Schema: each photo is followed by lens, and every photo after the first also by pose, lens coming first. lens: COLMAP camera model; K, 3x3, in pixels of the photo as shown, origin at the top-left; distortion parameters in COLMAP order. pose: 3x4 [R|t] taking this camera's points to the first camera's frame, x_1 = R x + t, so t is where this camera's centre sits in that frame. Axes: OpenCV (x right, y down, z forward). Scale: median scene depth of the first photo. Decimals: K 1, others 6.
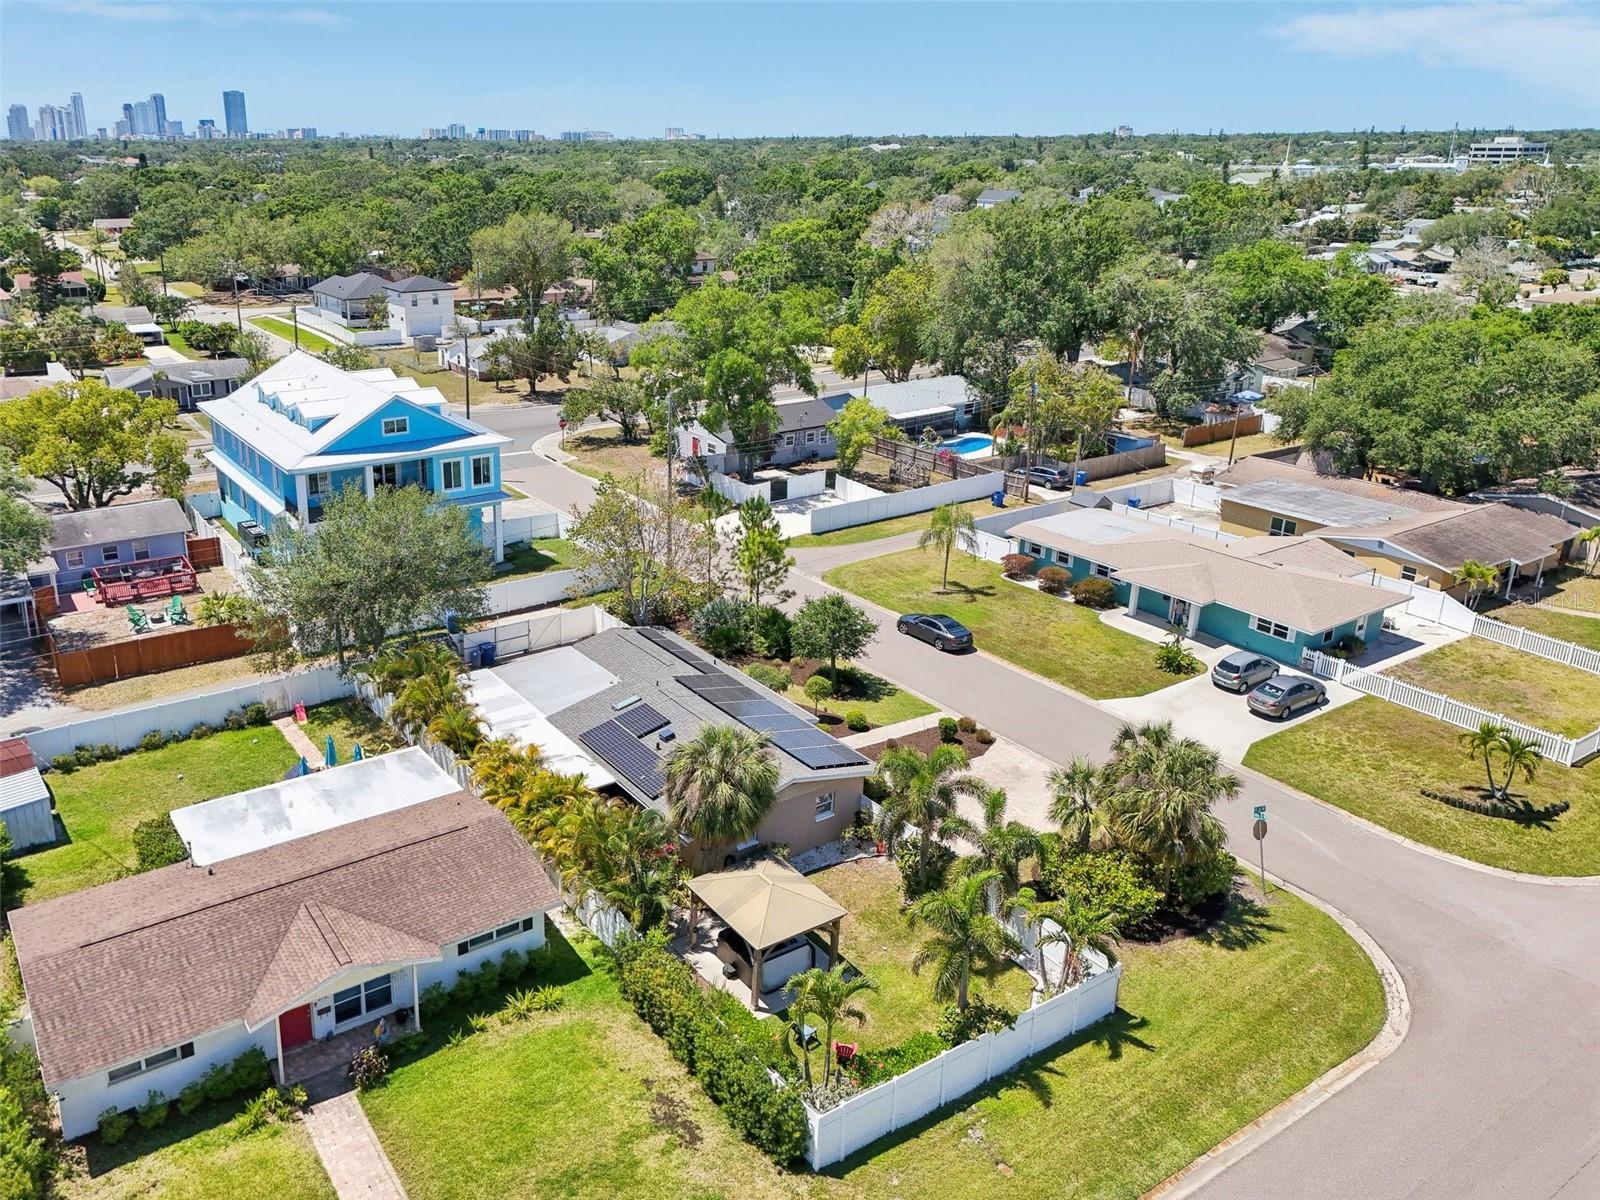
lens RADIAL K [[1204.5, 0, 757.5], [0, 1204.5, 592.7], [0, 0, 1]] dist [0.085189, -0.112354]
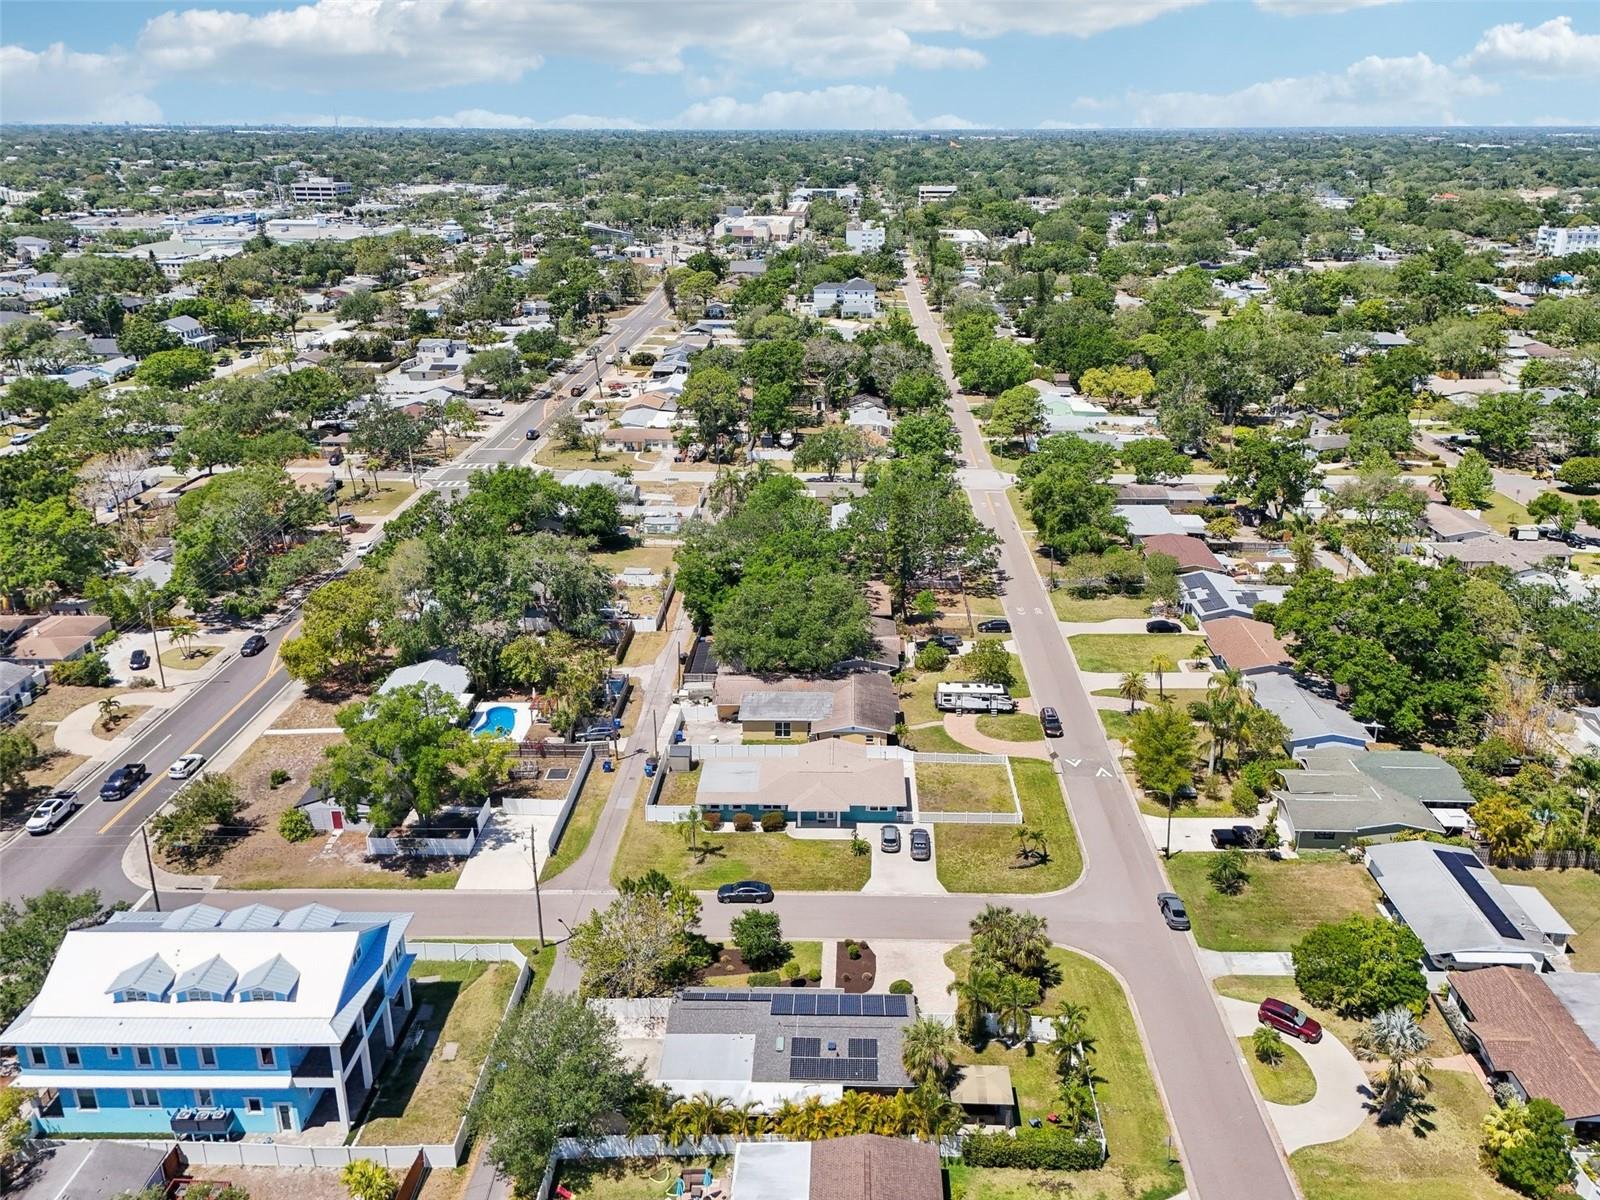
lens RADIAL K [[1204.5, 0, 757.5], [0, 1204.5, 592.7], [0, 0, 1]] dist [0.085189, -0.112354]
pose [[0.584695, -0.316024, 0.747169, -1.055197], [0.277261, 0.943390, 0.182047, -0.724574], [-0.762403, 0.100719, 0.639216, -0.113185]]
